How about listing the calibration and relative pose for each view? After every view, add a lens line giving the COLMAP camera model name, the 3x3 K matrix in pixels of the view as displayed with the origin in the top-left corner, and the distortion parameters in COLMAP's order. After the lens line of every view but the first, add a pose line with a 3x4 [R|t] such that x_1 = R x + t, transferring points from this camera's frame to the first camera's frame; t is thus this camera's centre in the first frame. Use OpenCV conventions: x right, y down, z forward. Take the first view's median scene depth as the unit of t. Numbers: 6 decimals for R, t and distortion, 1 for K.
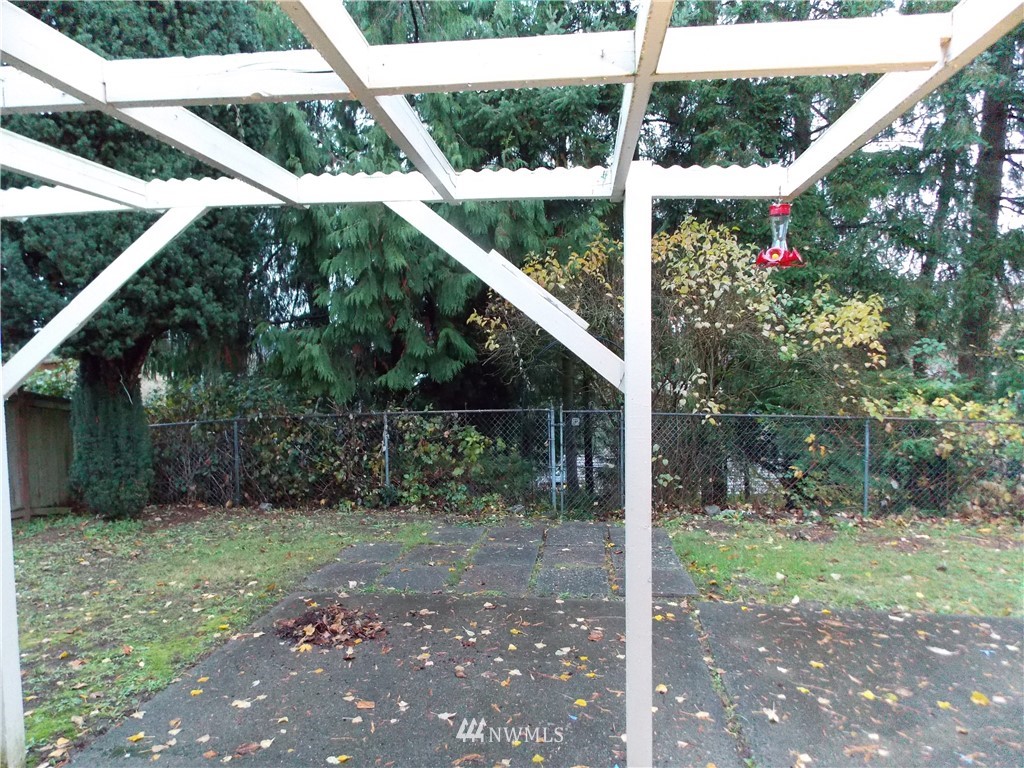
lens RADIAL K [[671.5, 0, 518.3], [0, 671.5, 375.9], [0, 0, 1]] dist [0.005684, -0.003523]
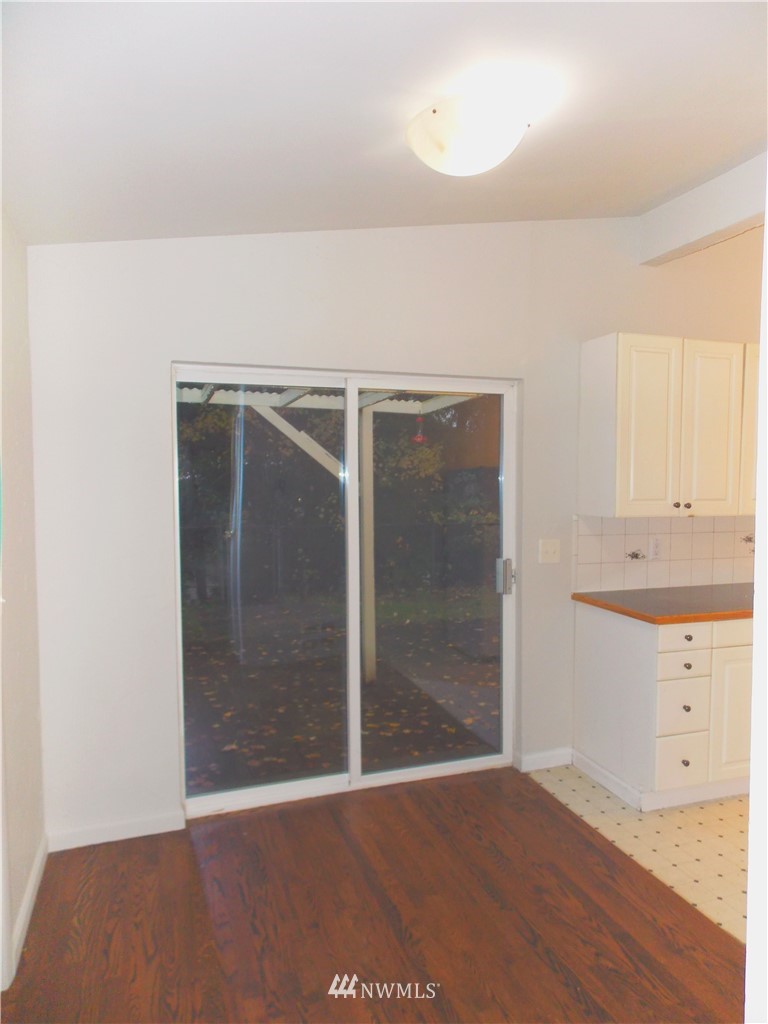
lens RADIAL K [[671.5, 0, 381.1], [0, 671.5, 505.2], [0, 0, 1]] dist [0.005684, -0.003523]
pose [[0.909136, -0.021057, 0.415968, -0.226553], [0.024077, 0.999708, -0.002015, 0.020272], [-0.415804, 0.011847, 0.909377, -0.344641]]
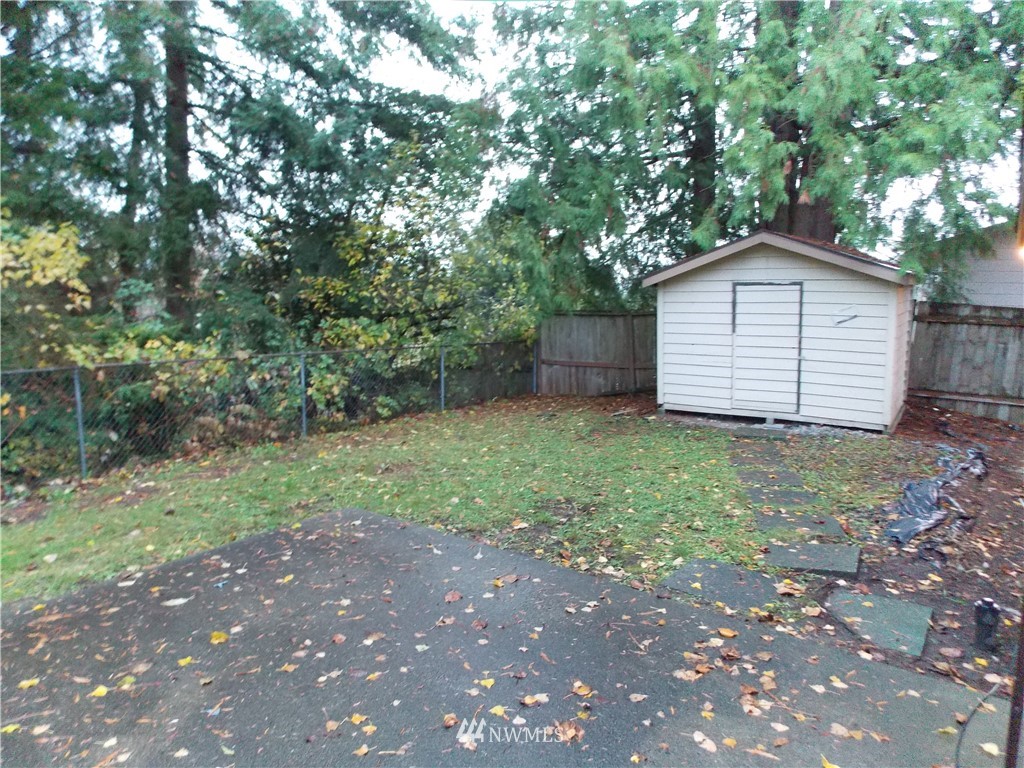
lens RADIAL K [[671.5, 0, 512.1], [0, 671.5, 375.1], [0, 0, 1]] dist [0.005684, -0.003523]
pose [[0.495338, -0.104560, 0.862385, 0.043425], [0.044490, 0.994481, 0.095021, 0.014545], [-0.867560, -0.008700, 0.497256, 0.067787]]
